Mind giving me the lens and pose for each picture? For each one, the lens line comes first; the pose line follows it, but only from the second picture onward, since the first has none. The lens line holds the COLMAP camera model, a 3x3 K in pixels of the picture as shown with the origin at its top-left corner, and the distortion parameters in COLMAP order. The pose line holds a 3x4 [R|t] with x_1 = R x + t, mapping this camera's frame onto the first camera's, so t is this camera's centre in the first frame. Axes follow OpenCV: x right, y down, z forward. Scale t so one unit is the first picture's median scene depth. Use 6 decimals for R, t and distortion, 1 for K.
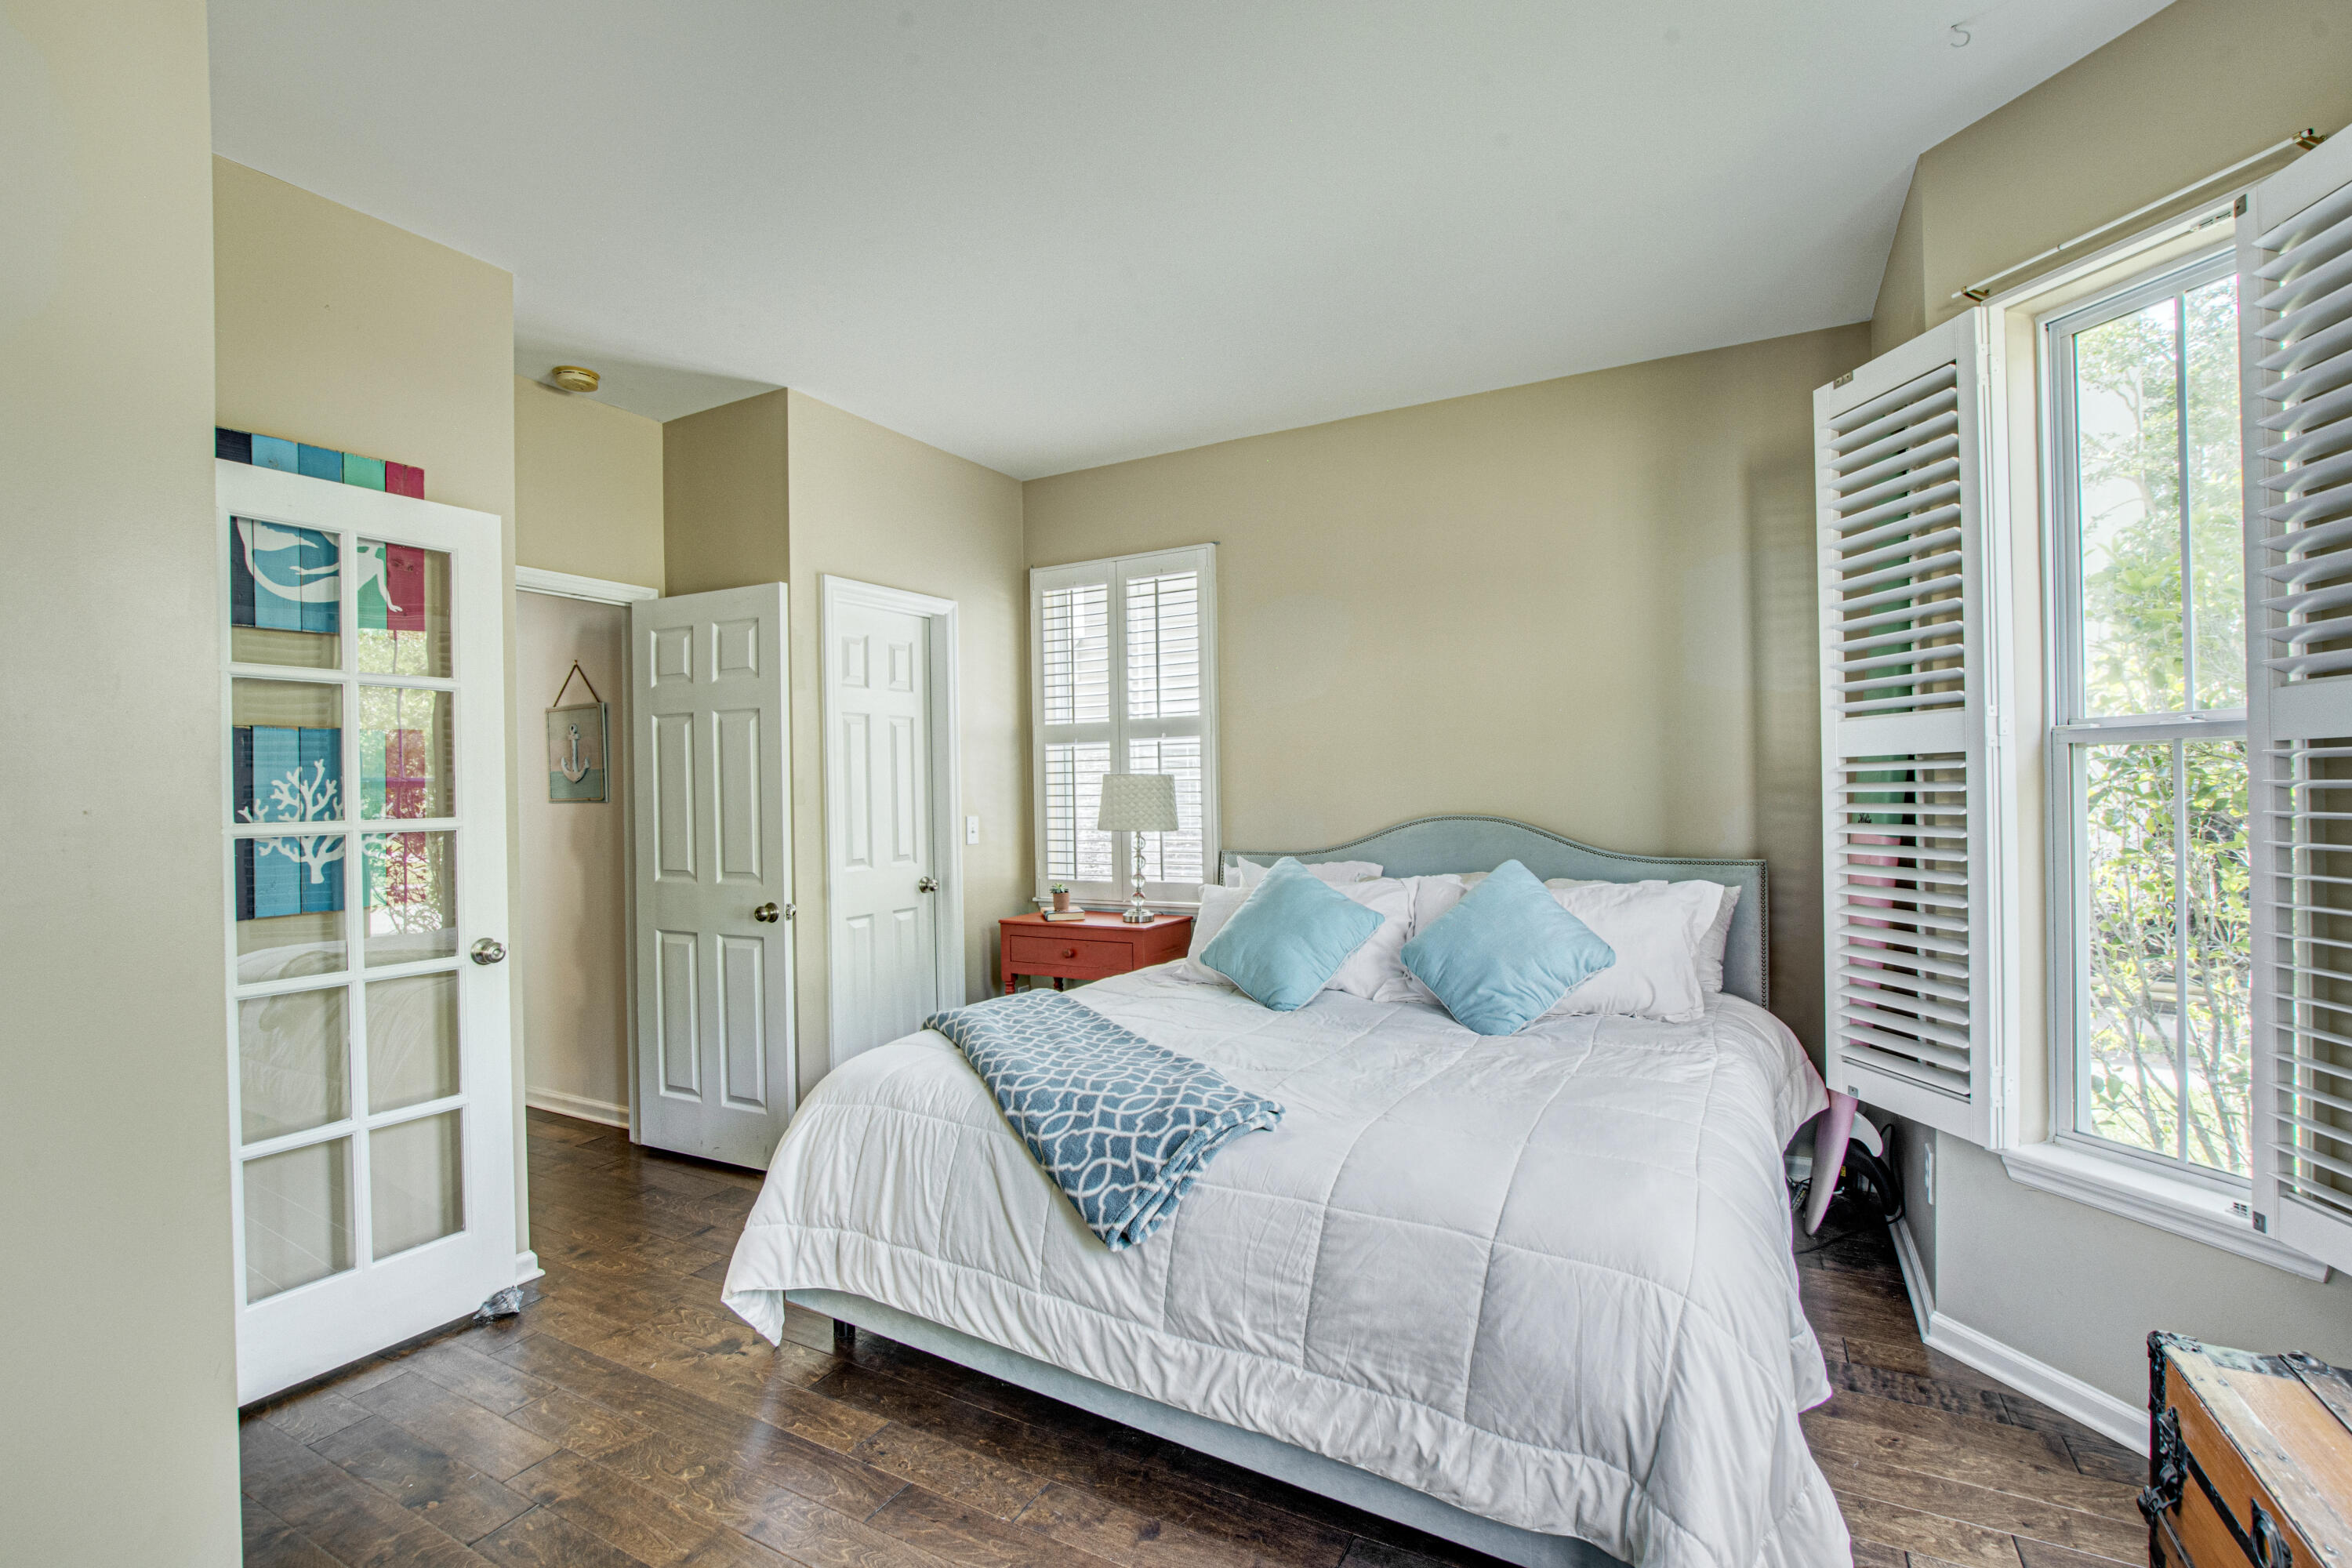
lens RADIAL K [[1043.2, 0, 1176.5], [0, 1043.2, 802.3], [0, 0, 1]] dist [-0.011731, 0.000181]
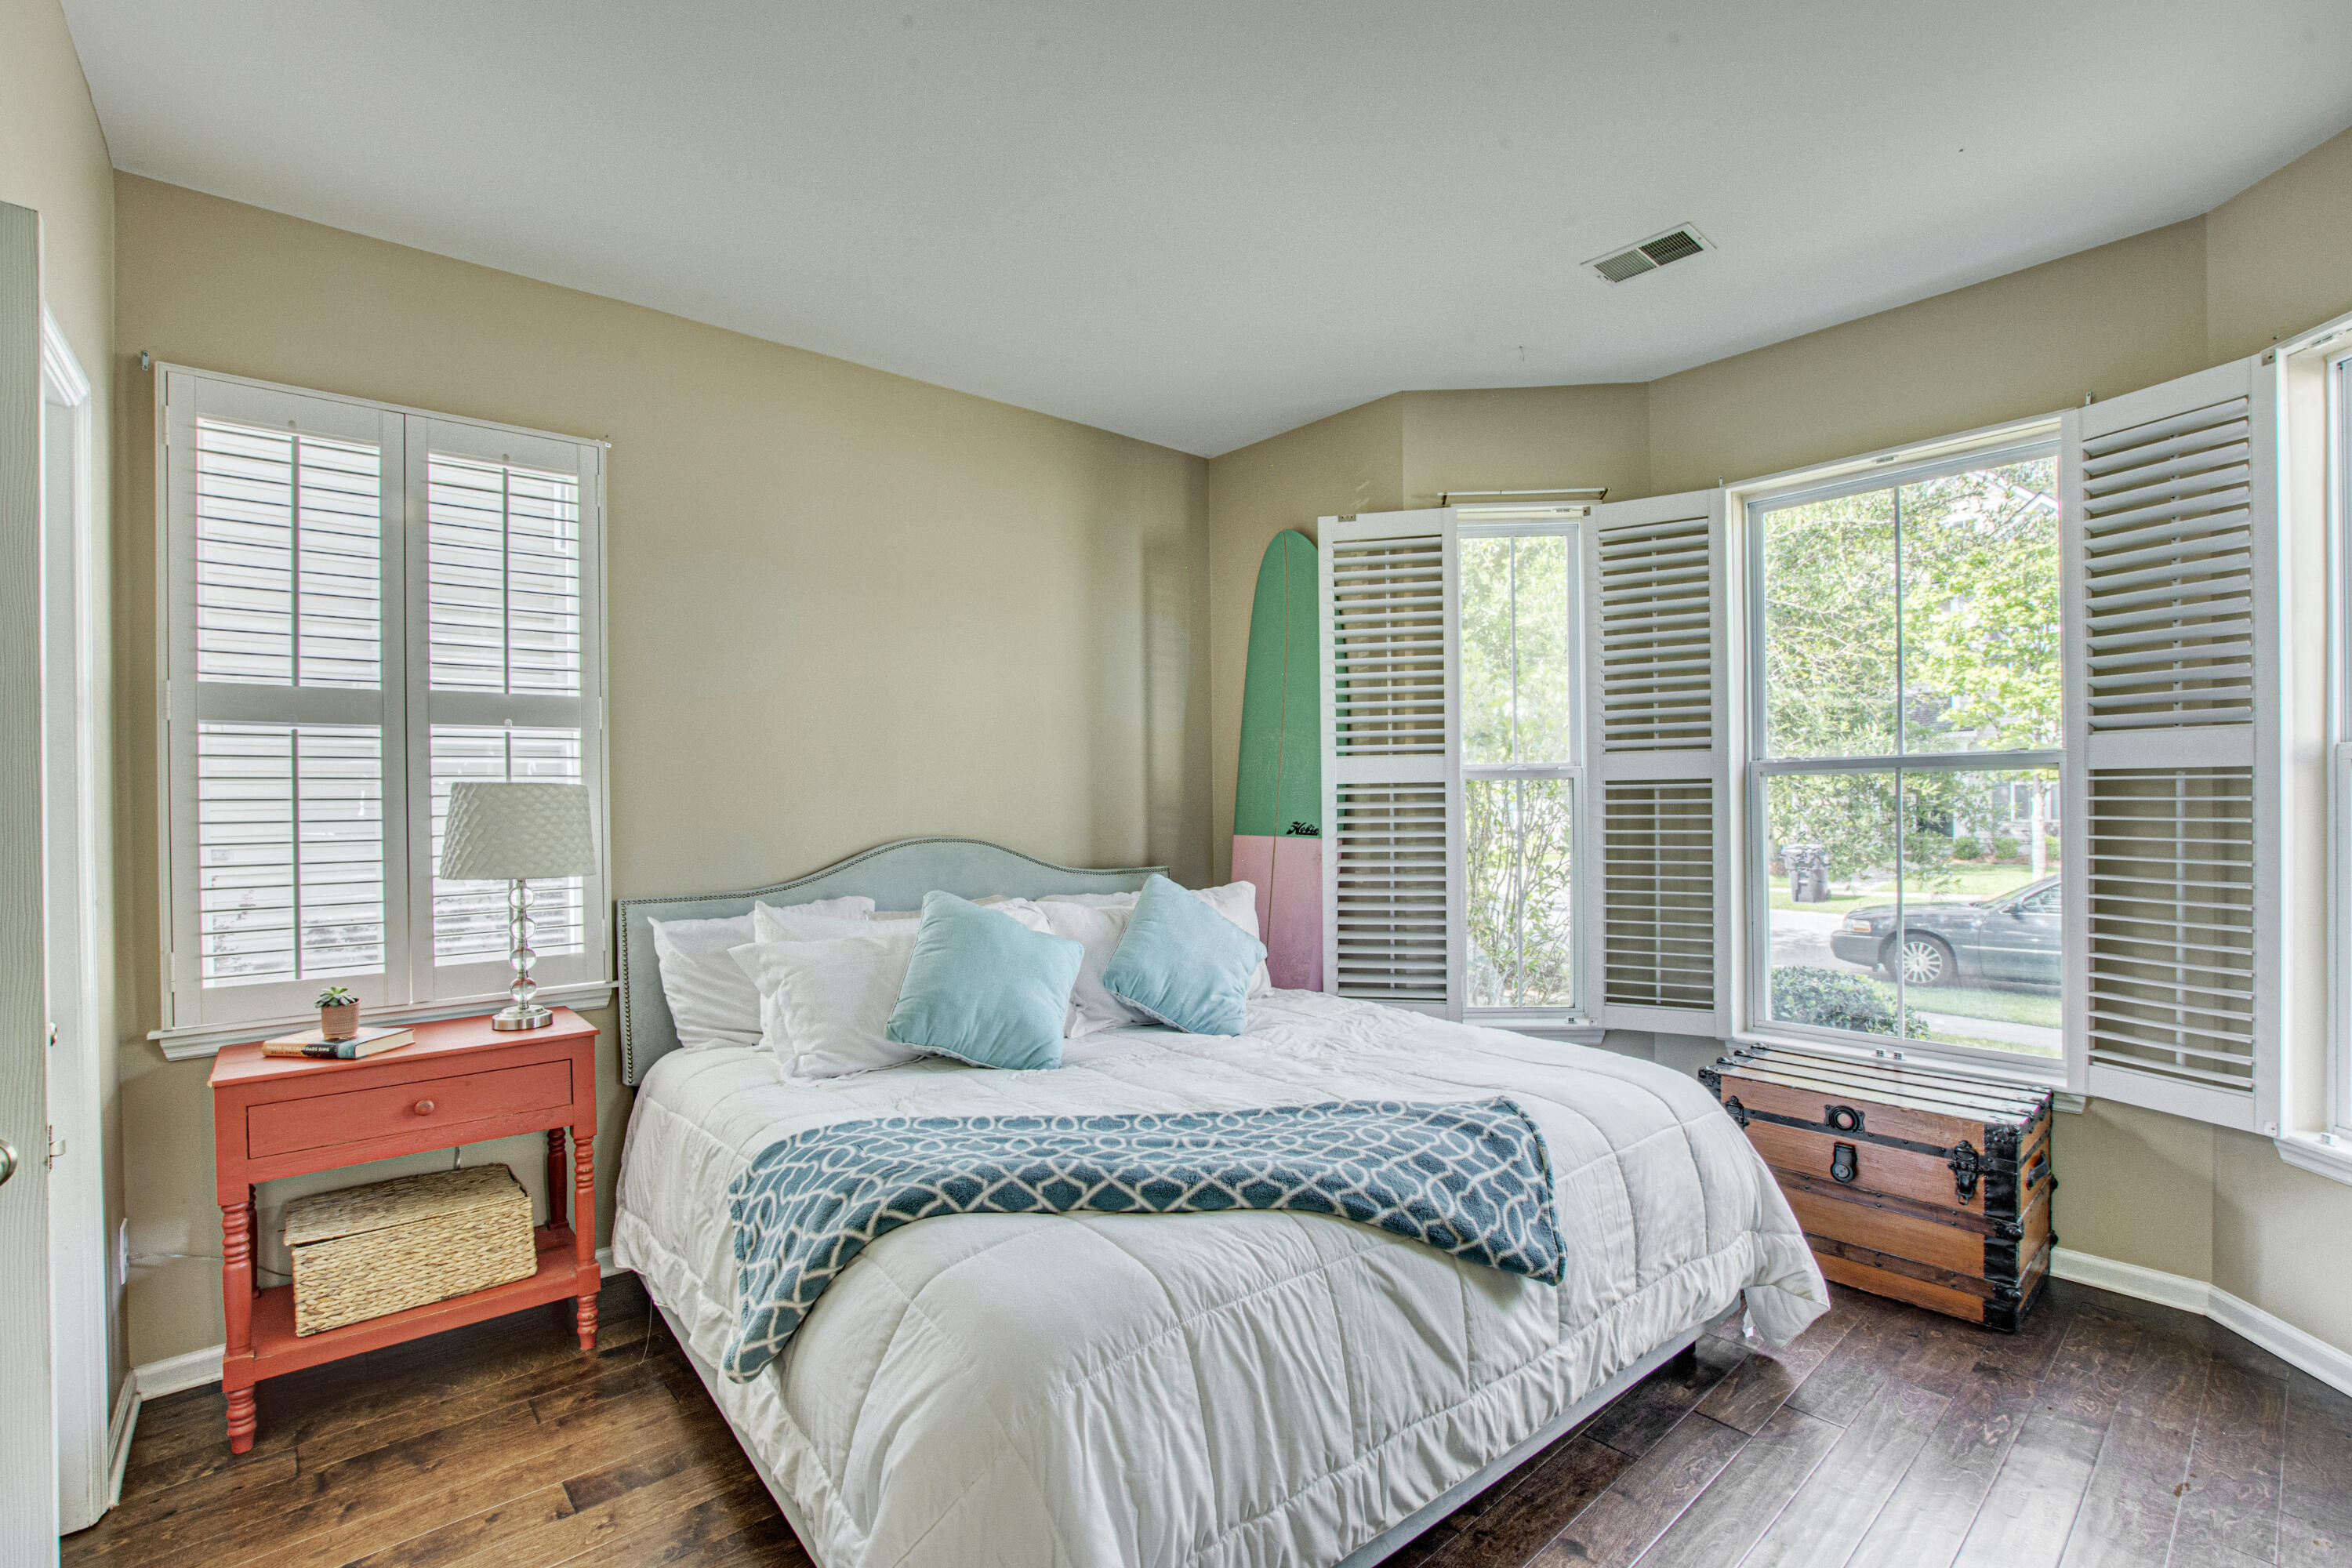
lens RADIAL K [[1041.1, 0, 1175.2], [0, 1041.1, 827.2], [0, 0, 1]] dist [-0.040193, 0.000155]
pose [[0.349610, -0.007130, 0.936868, -0.688781], [0.019507, 0.999810, 0.000330, 0.008743], [-0.936692, 0.018160, 0.349683, 0.654988]]
